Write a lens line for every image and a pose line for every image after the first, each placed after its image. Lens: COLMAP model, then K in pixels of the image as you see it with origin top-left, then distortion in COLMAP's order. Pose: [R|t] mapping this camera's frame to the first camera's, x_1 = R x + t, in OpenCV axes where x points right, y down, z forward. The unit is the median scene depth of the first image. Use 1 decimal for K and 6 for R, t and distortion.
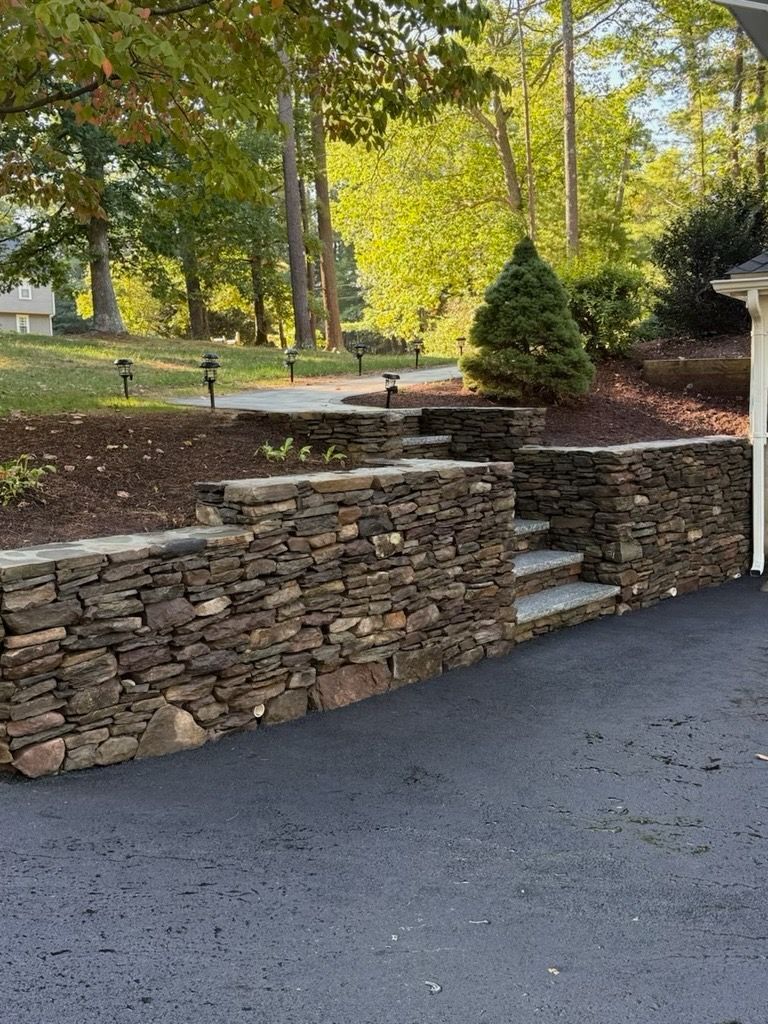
lens RADIAL K [[904.9, 0, 384.1], [0, 904.9, 510.9], [0, 0, 1]] dist [0.076033, -0.000174]
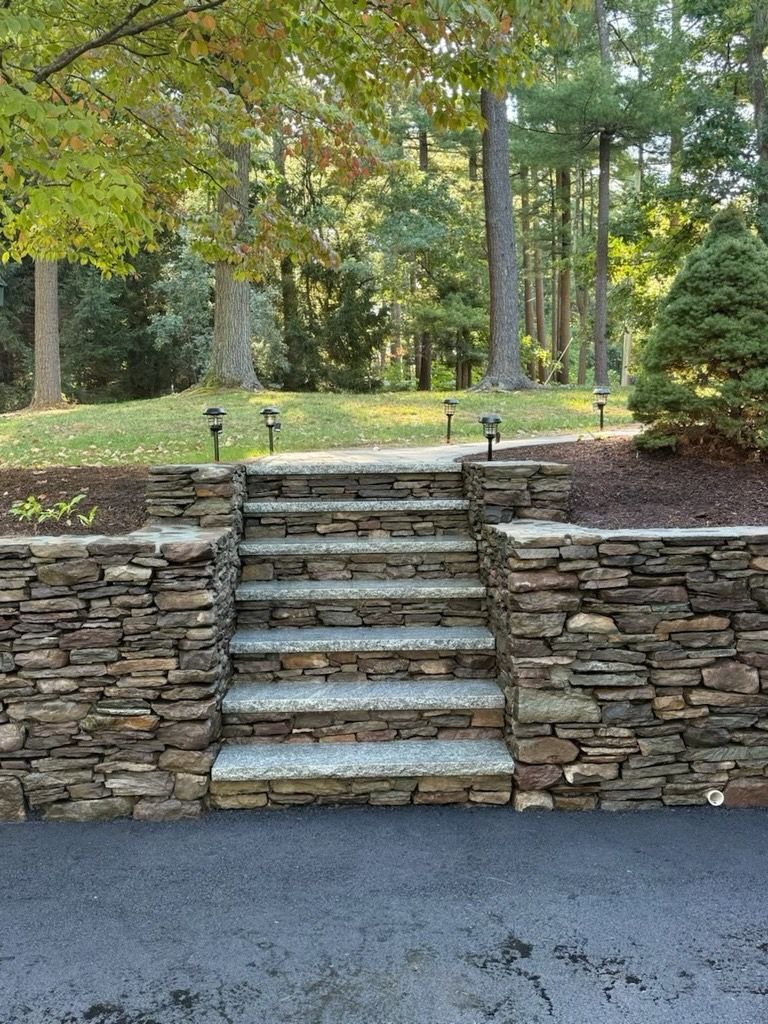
lens RADIAL K [[904.9, 0, 384.0], [0, 904.9, 512.4], [0, 0, 1]] dist [0.076033, -0.000174]
pose [[0.736663, 0.050178, -0.674395, 0.652618], [-0.084976, 0.996207, -0.018699, -0.068761], [0.670899, 0.071083, 0.738134, 0.534517]]
